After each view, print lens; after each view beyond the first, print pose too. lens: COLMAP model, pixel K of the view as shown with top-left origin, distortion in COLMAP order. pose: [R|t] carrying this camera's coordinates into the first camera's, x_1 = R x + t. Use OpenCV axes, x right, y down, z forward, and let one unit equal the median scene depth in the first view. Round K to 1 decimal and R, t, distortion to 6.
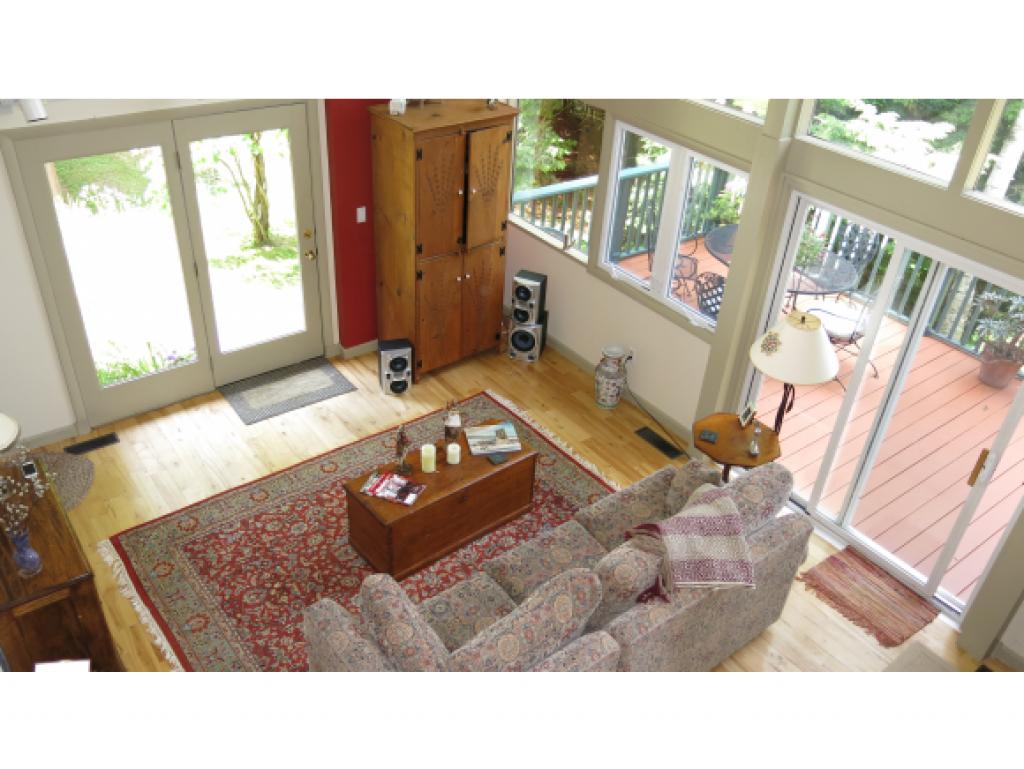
lens RADIAL K [[848.5, 0, 508.7], [0, 848.5, 385.7], [0, 0, 1]] dist [-0.034461, 0.003045]
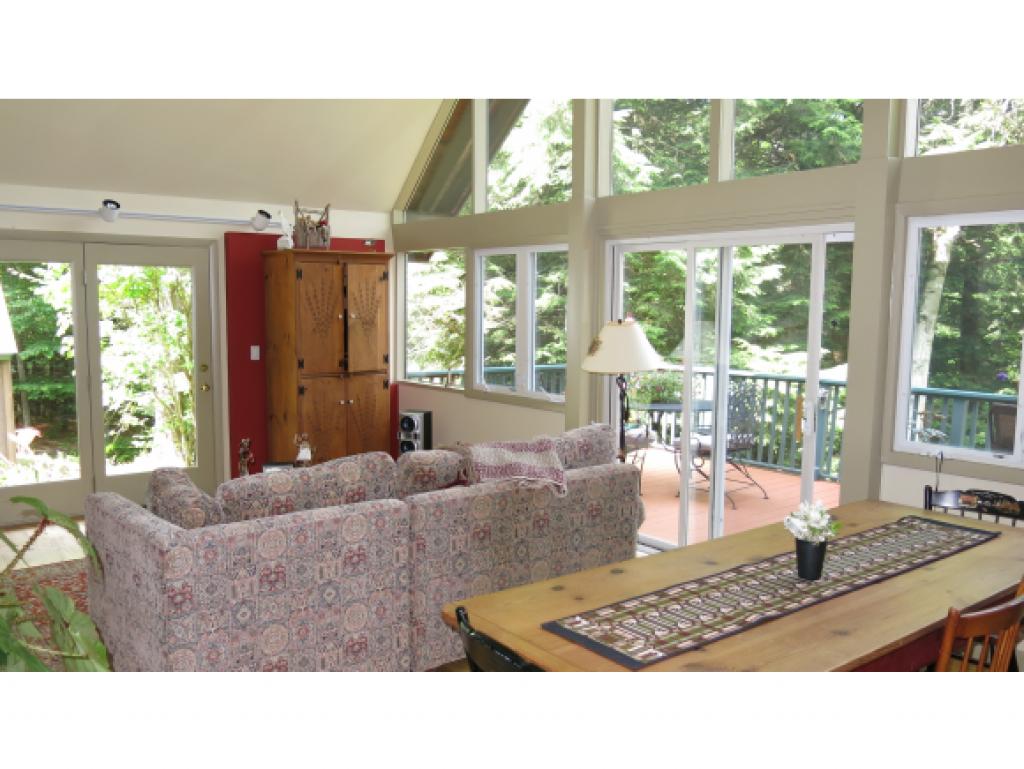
lens RADIAL K [[848.5, 0, 513.8], [0, 848.5, 385.7], [0, 0, 1]] dist [-0.034461, 0.003045]
pose [[0.998533, -0.050326, 0.019989, 0.141824], [0.053804, 0.880349, -0.471264, 0.383324], [0.006119, 0.471648, 0.881765, 0.054281]]
